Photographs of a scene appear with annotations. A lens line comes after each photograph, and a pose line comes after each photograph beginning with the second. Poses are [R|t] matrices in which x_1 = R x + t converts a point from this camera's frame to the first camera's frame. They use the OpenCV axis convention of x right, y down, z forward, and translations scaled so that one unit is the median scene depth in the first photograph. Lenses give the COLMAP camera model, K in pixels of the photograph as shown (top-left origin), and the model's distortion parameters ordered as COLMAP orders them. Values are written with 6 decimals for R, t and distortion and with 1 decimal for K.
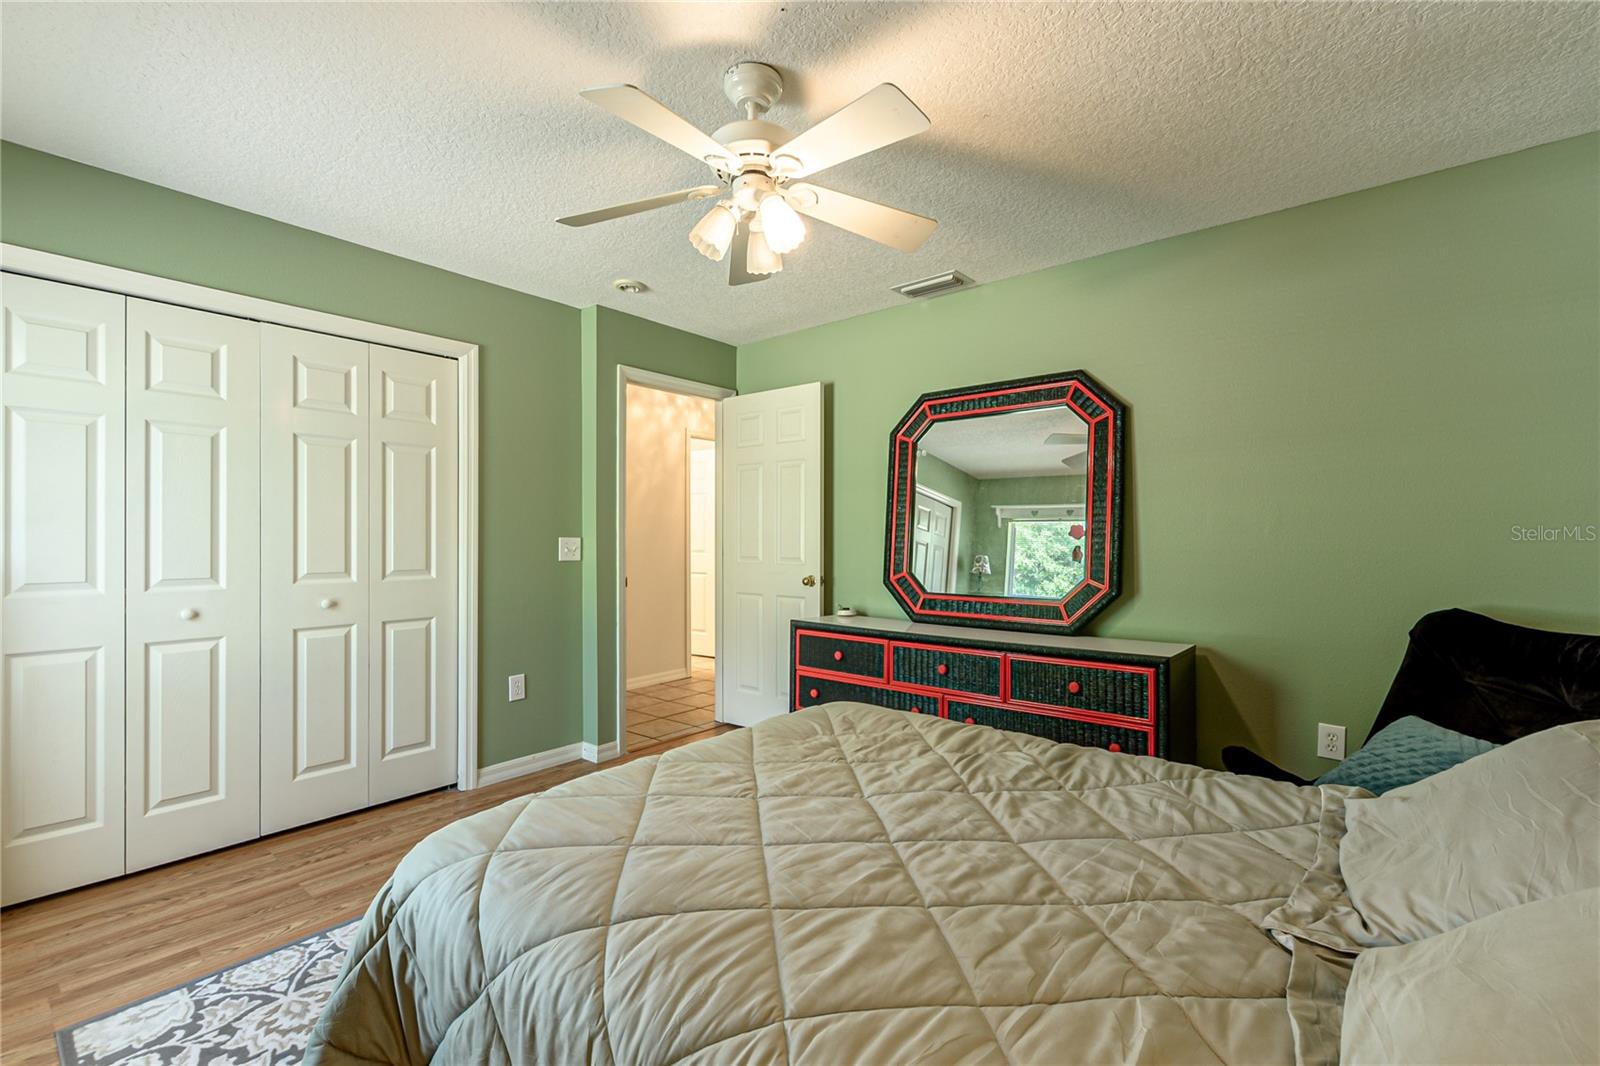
lens RADIAL K [[691.9, 0, 800.0], [0, 691.9, 533.0], [0, 0, 1]] dist [0.004097, 0.000258]
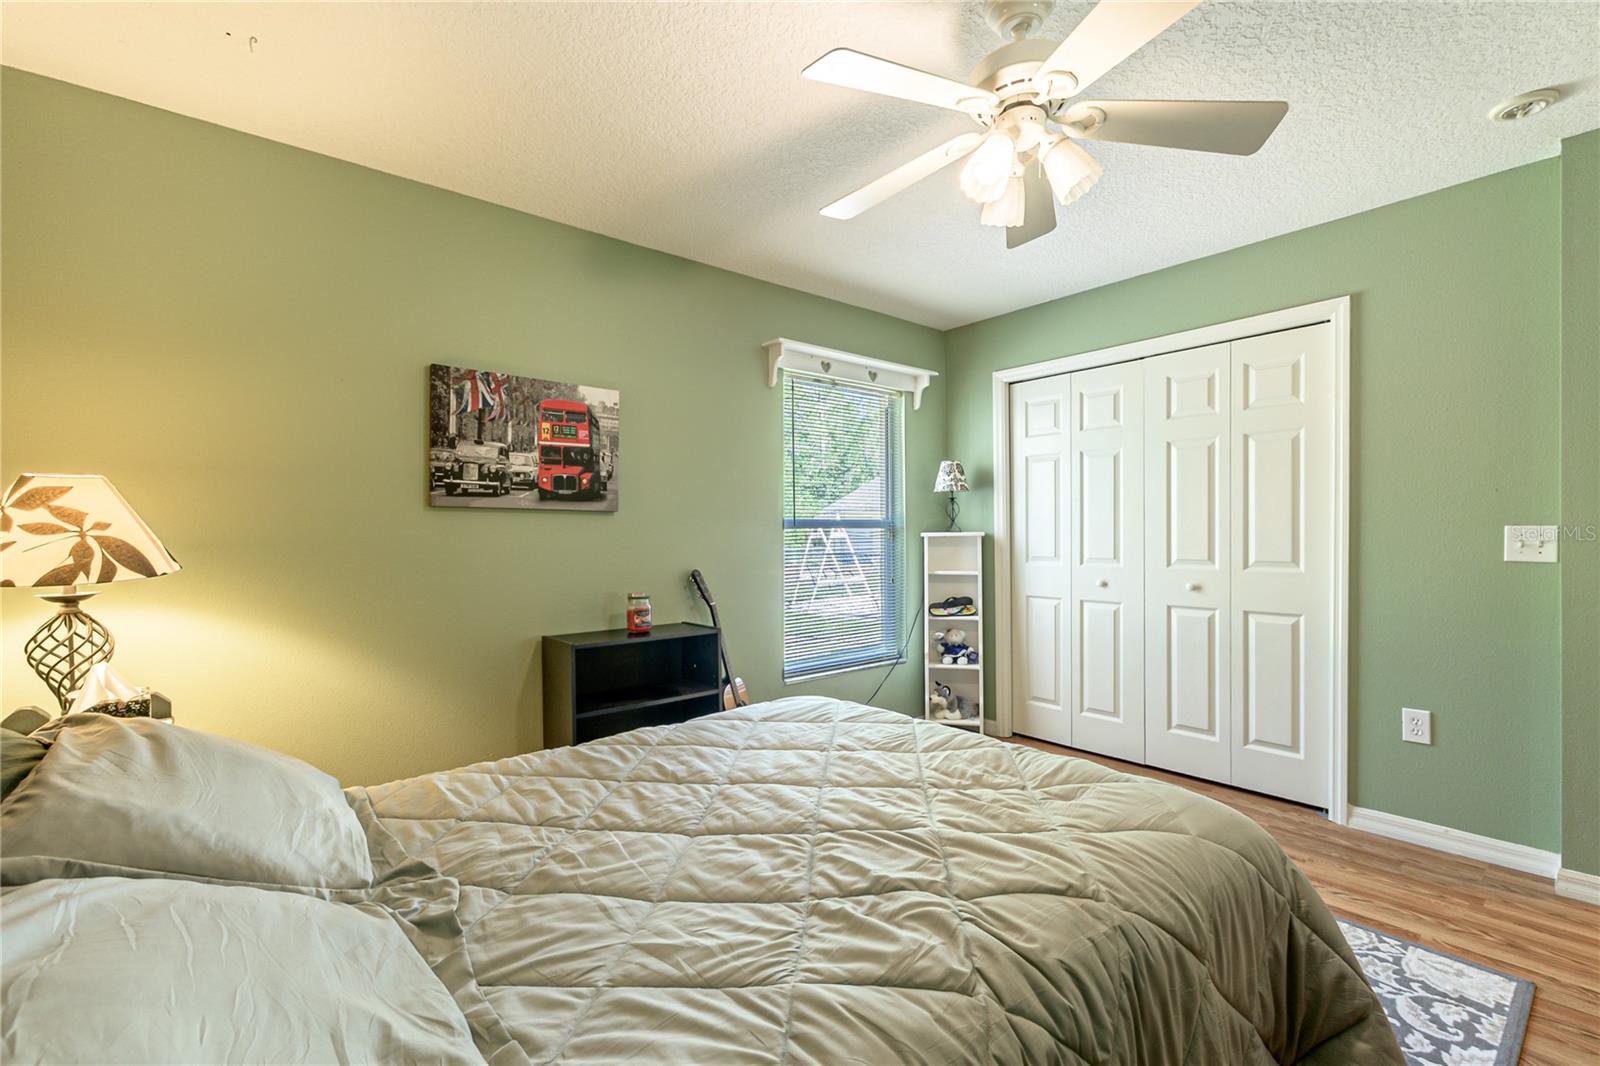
lens RADIAL K [[691.9, 0, 800.0], [0, 691.9, 533.0], [0, 0, 1]] dist [0.004097, 0.000258]
pose [[-0.189595, 0.002699, -0.981859, 0.516721], [0.013890, 0.999904, 0.000066, 0.004630], [0.981764, -0.013626, -0.189615, 0.551833]]
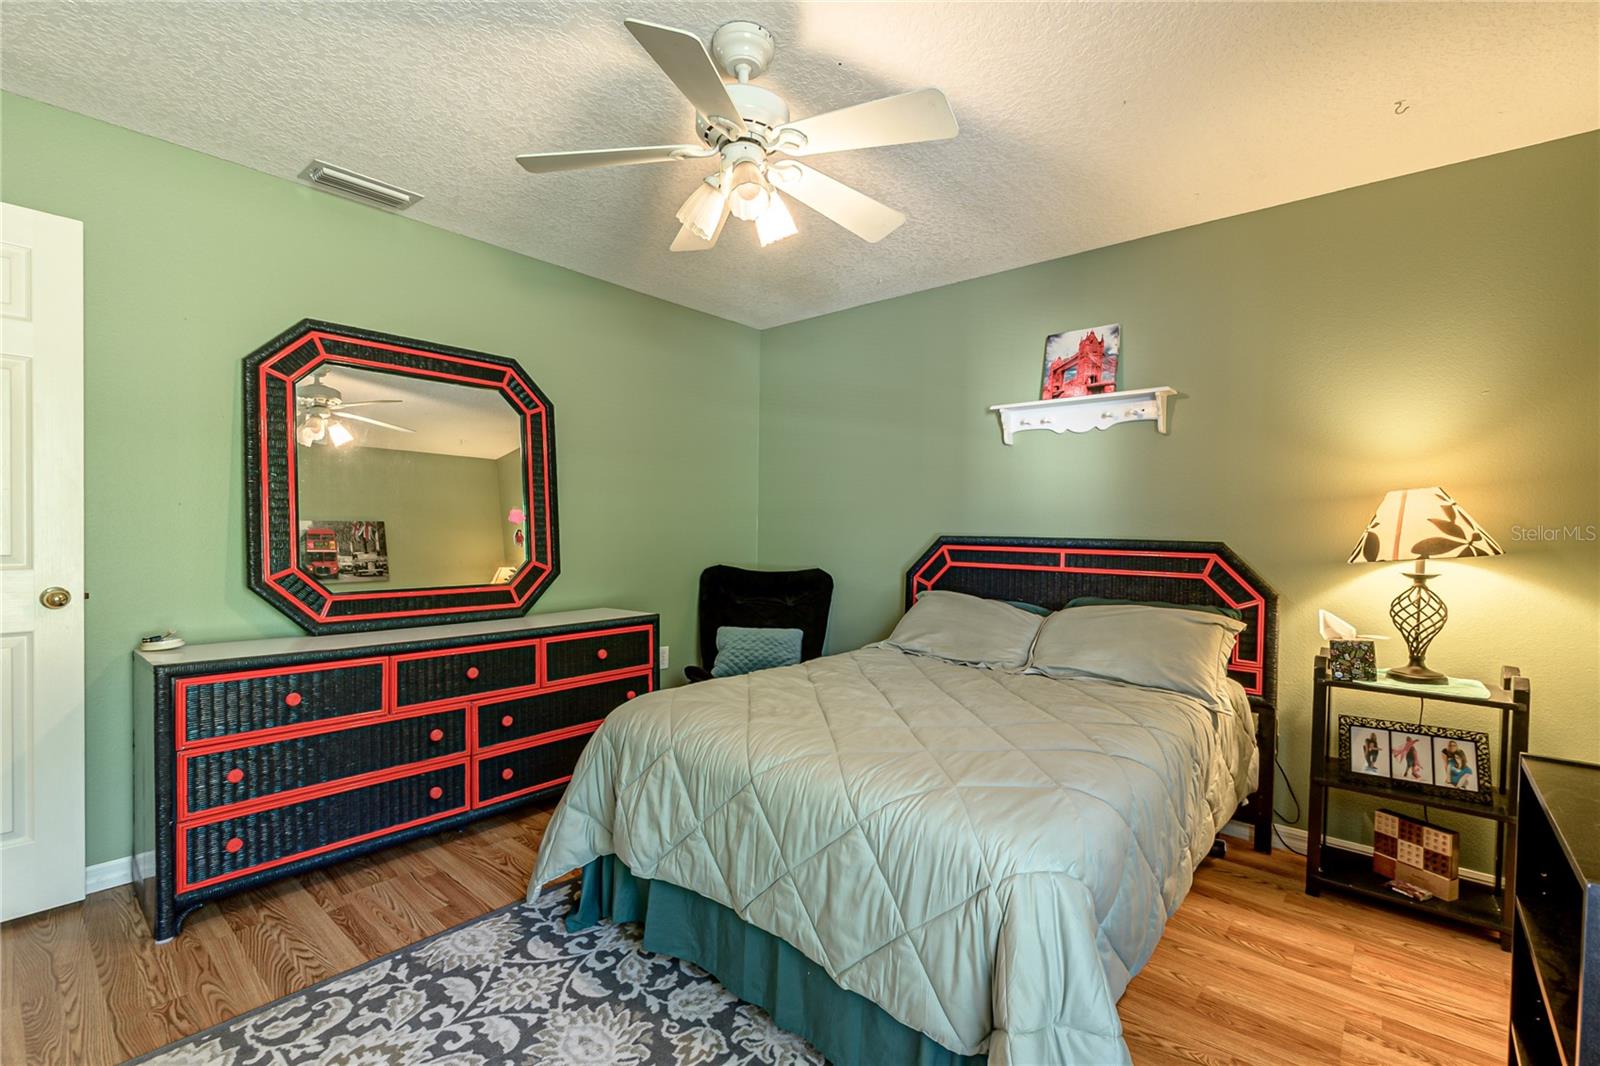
lens RADIAL K [[704.5, 0, 800.0], [0, 704.5, 533.0], [0, 0, 1]] dist [0.002293, 0.000023]
pose [[0.025555, -0.004455, 0.999663, -0.642233], [-0.018974, 0.999808, 0.004941, 0.009668], [-0.999493, -0.019094, 0.025466, 0.551354]]
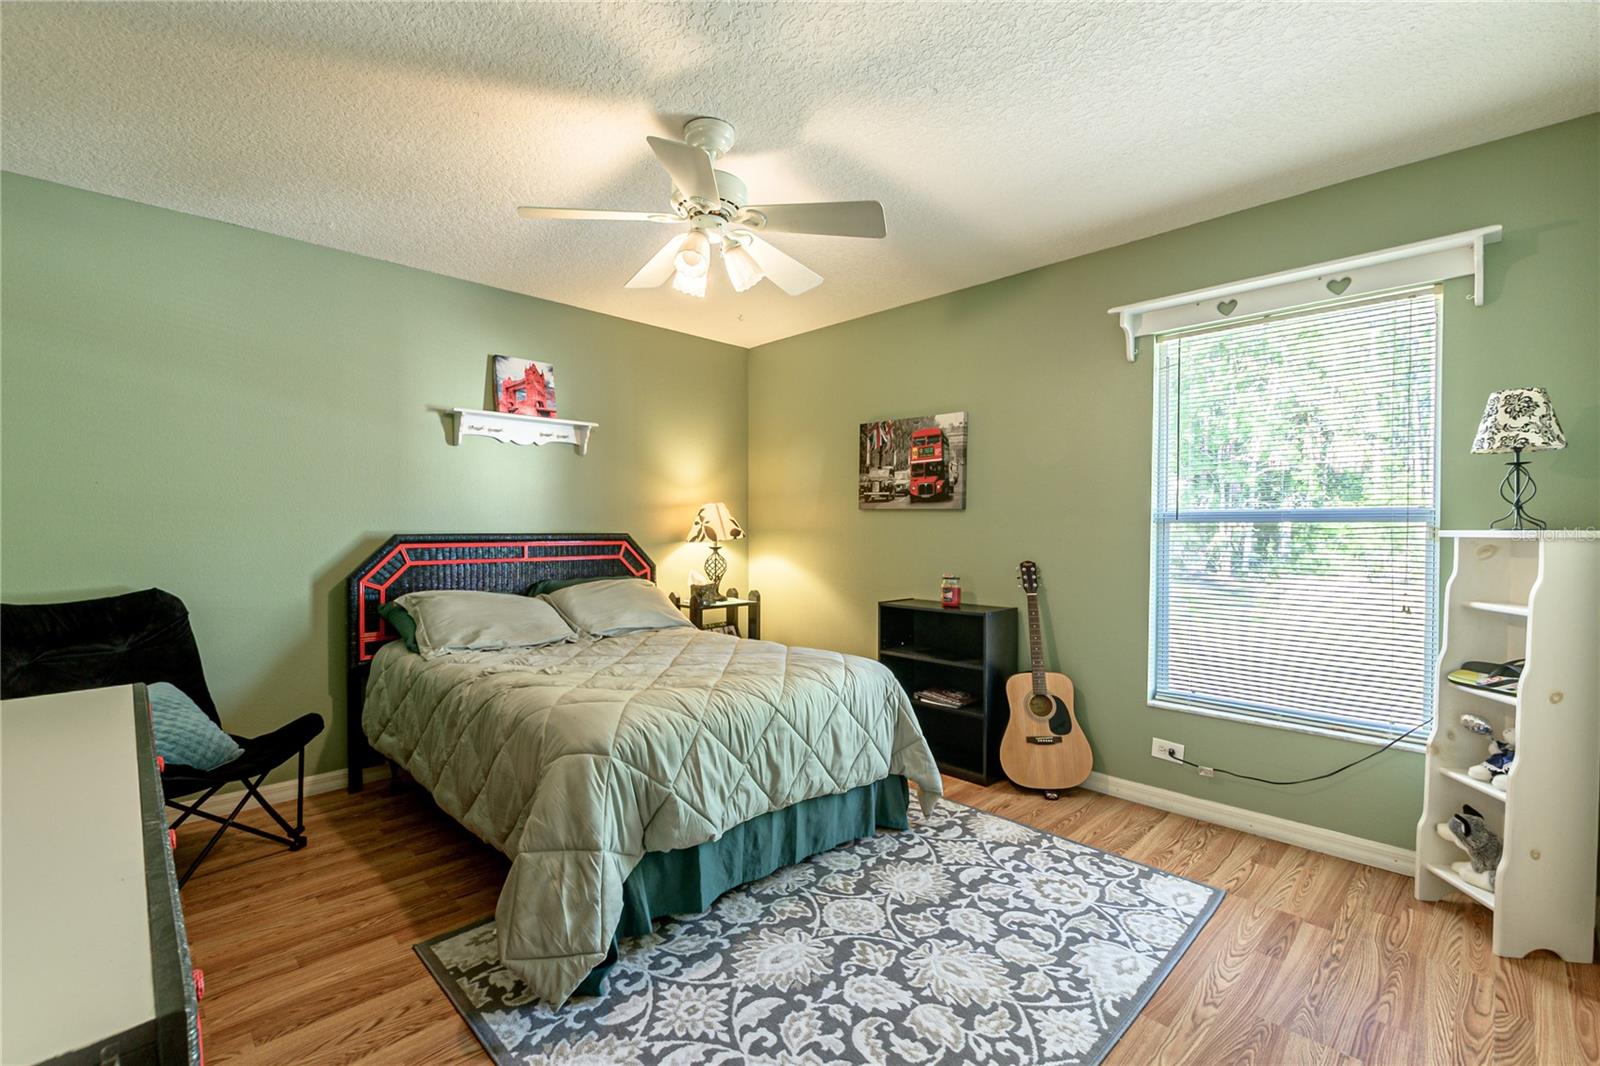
lens RADIAL K [[691.9, 0, 800.0], [0, 691.9, 533.0], [0, 0, 1]] dist [0.004097, 0.000258]
pose [[-0.994643, -0.002069, 0.103348, -0.208777], [-0.001598, 0.999988, 0.004640, 0.007947], [-0.103356, 0.004450, -0.994634, 1.327885]]
